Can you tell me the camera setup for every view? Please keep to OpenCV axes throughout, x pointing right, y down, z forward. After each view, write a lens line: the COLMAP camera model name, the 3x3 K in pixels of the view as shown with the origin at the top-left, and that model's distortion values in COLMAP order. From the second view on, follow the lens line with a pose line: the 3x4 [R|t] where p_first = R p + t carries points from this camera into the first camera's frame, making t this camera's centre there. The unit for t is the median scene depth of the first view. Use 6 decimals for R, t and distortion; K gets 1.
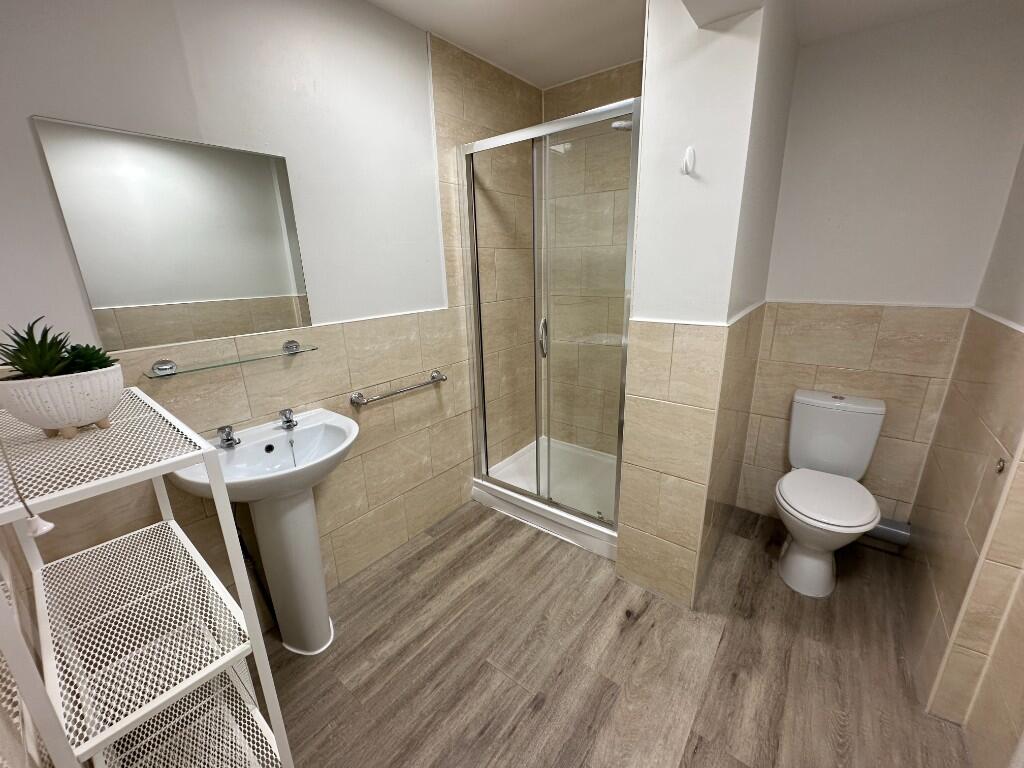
lens RADIAL K [[408.8, 0, 512.0], [0, 408.8, 384.0], [0, 0, 1]] dist [-0.001967, 0.000852]
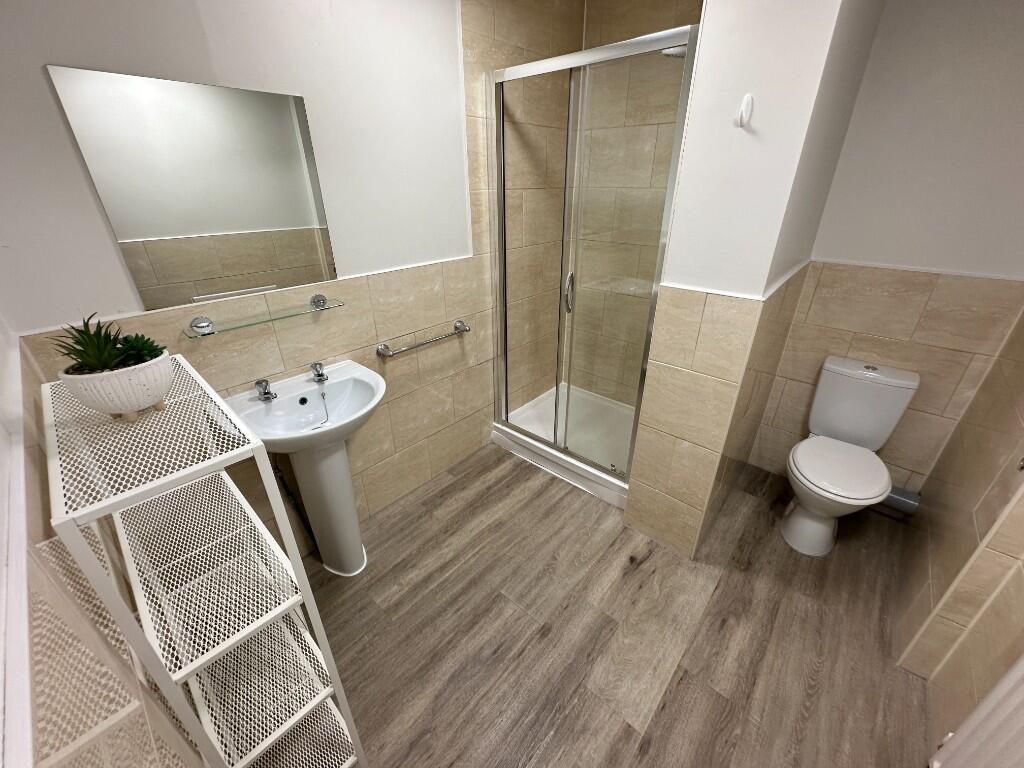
lens RADIAL K [[408.8, 0, 512.0], [0, 408.8, 384.0], [0, 0, 1]] dist [-0.001967, 0.000852]
pose [[0.997889, 0.045565, -0.046265, -0.004928], [-0.036749, 0.983676, 0.176154, -0.075116], [0.053536, -0.174082, 0.983275, -0.005387]]
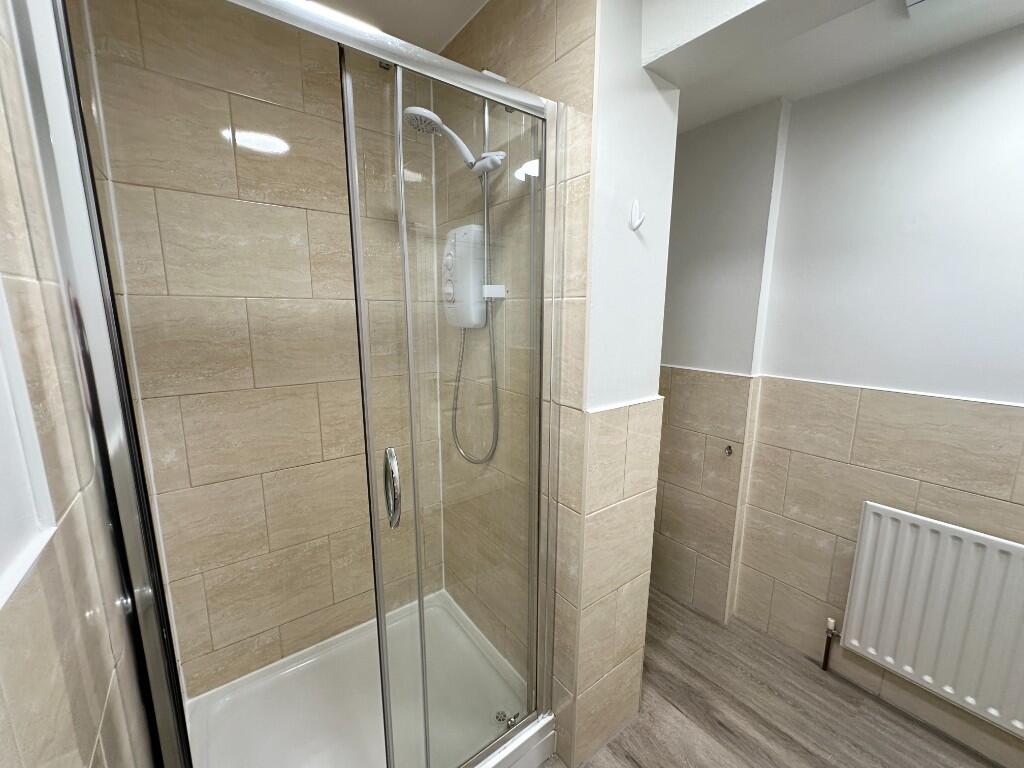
lens RADIAL K [[408.8, 0, 512.0], [0, 408.8, 384.0], [0, 0, 1]] dist [-0.001967, 0.000852]
pose [[0.264469, -0.144872, 0.953451, -0.366427], [0.261121, 0.962480, 0.073814, -0.262382], [-0.928371, 0.229444, 0.292375, 0.817079]]
